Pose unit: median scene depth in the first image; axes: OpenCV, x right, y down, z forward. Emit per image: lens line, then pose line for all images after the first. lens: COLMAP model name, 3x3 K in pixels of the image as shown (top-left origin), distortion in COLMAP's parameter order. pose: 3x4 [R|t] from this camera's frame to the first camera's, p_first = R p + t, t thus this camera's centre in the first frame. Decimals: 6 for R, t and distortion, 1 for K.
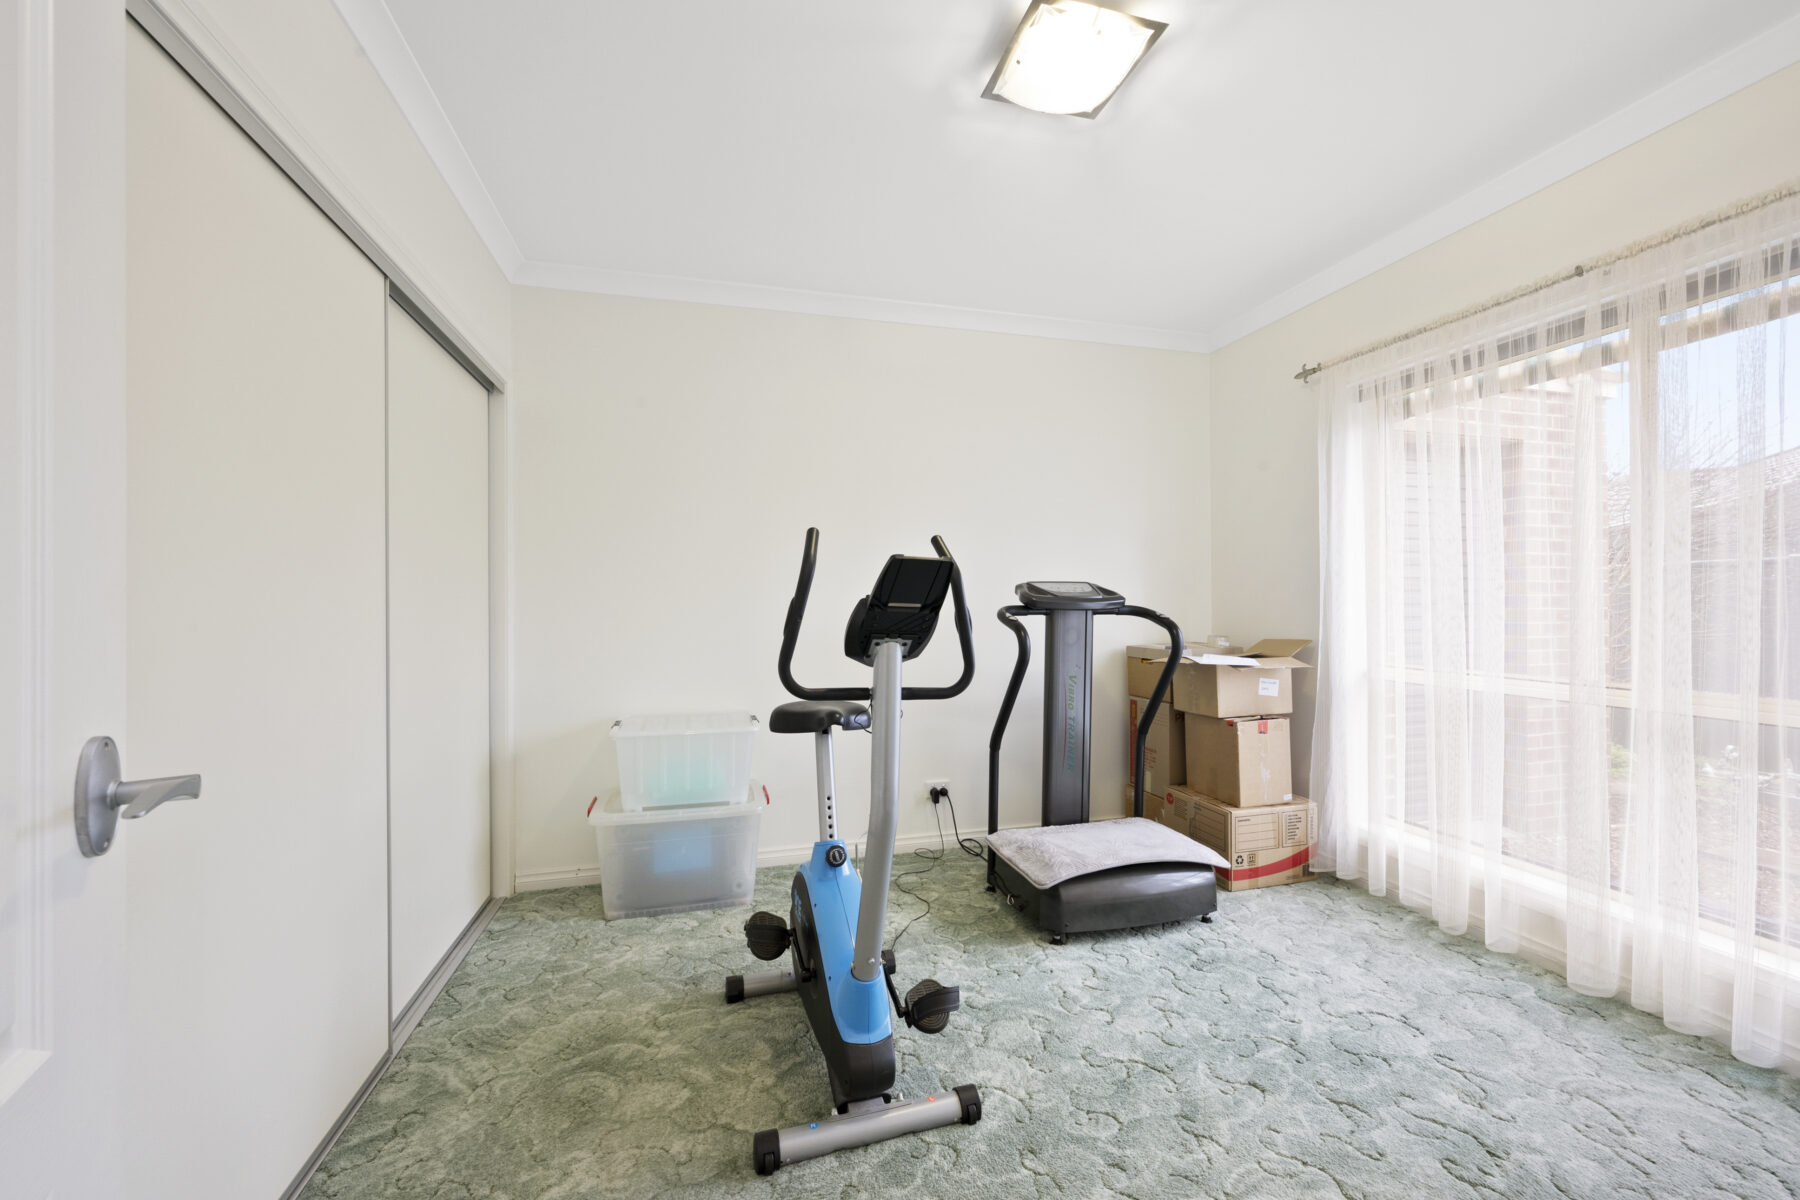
lens RADIAL K [[714.7, 0, 896.5], [0, 714.7, 611.2], [0, 0, 1]] dist [-0.002365, -0.000360]
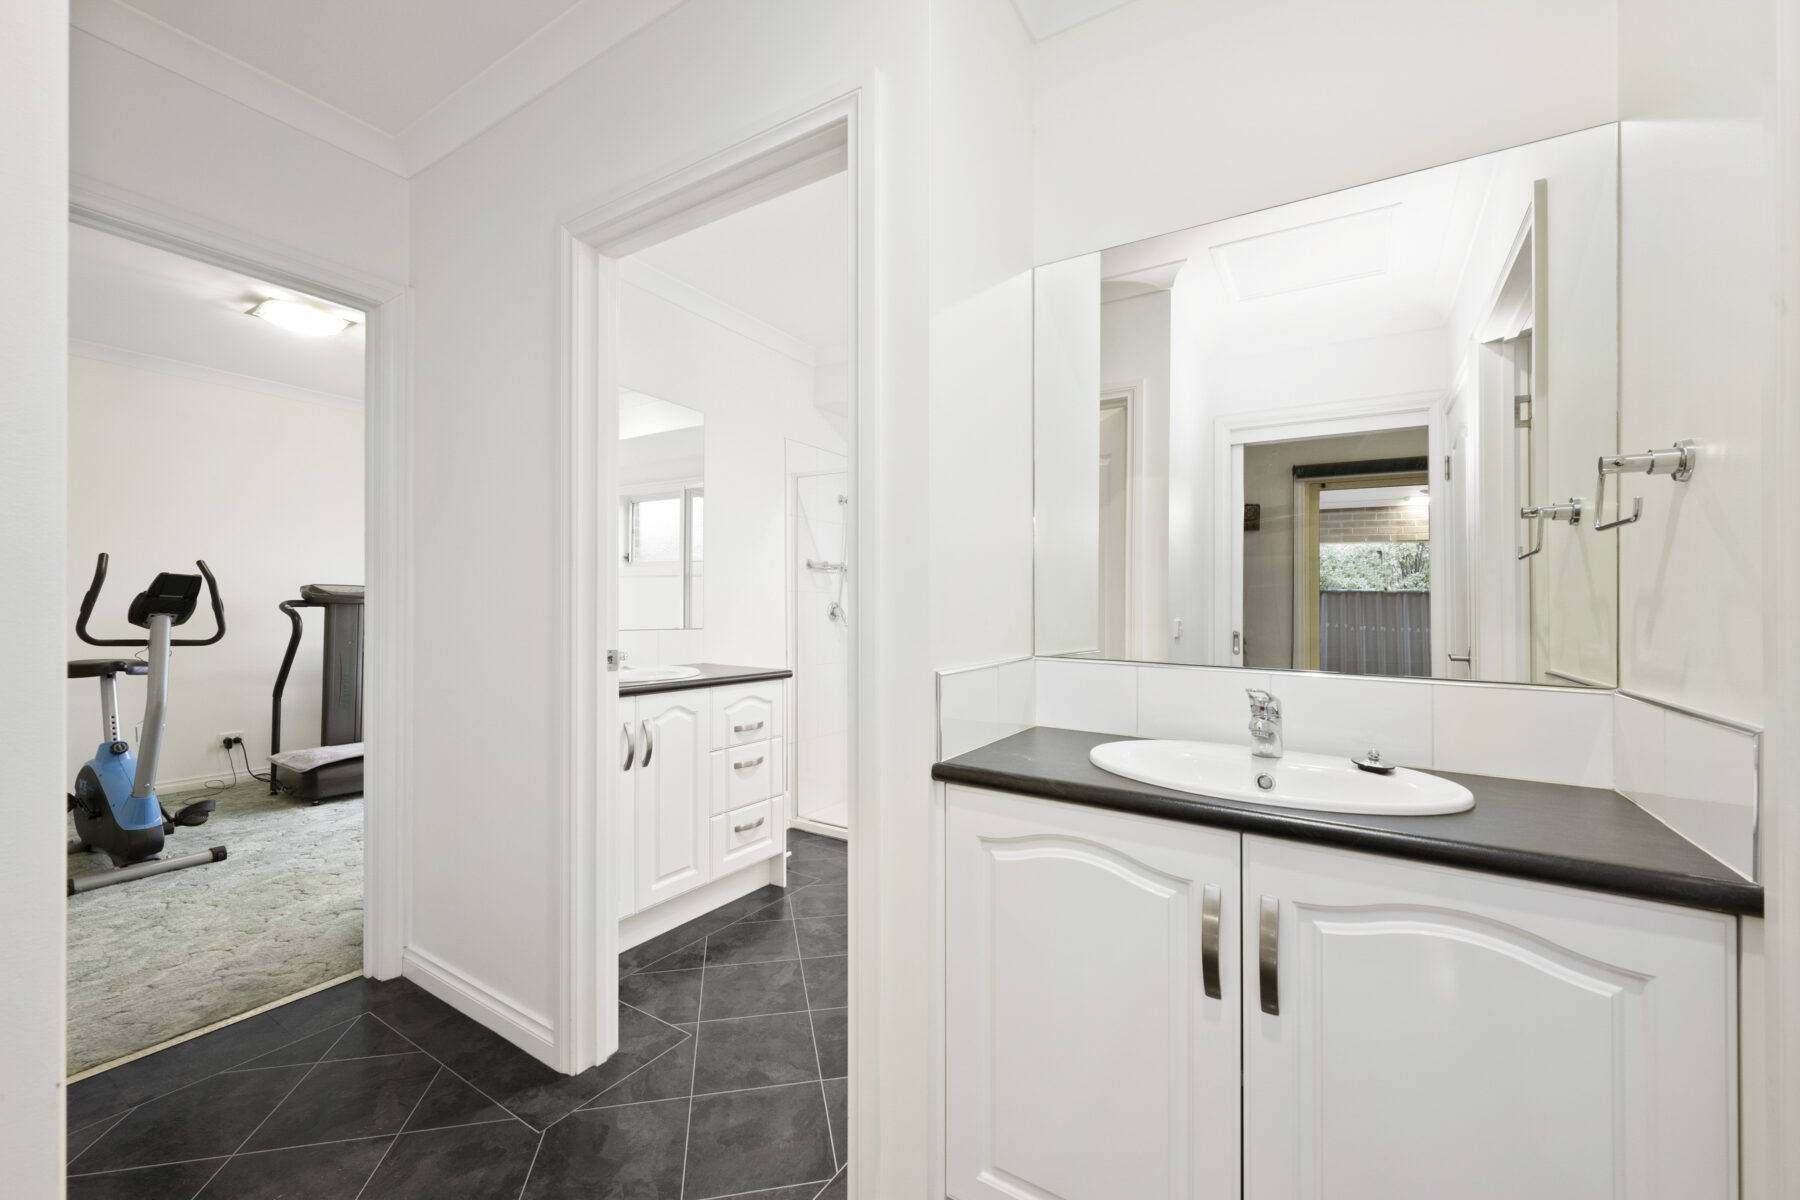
lens RADIAL K [[714.7, 0, 896.5], [0, 714.7, 611.2], [0, 0, 1]] dist [-0.002365, -0.000360]
pose [[0.734066, 0.008164, 0.679030, 0.108898], [-0.005508, 0.999966, -0.006068, 0.025145], [-0.679056, 0.000714, 0.734086, -1.368085]]
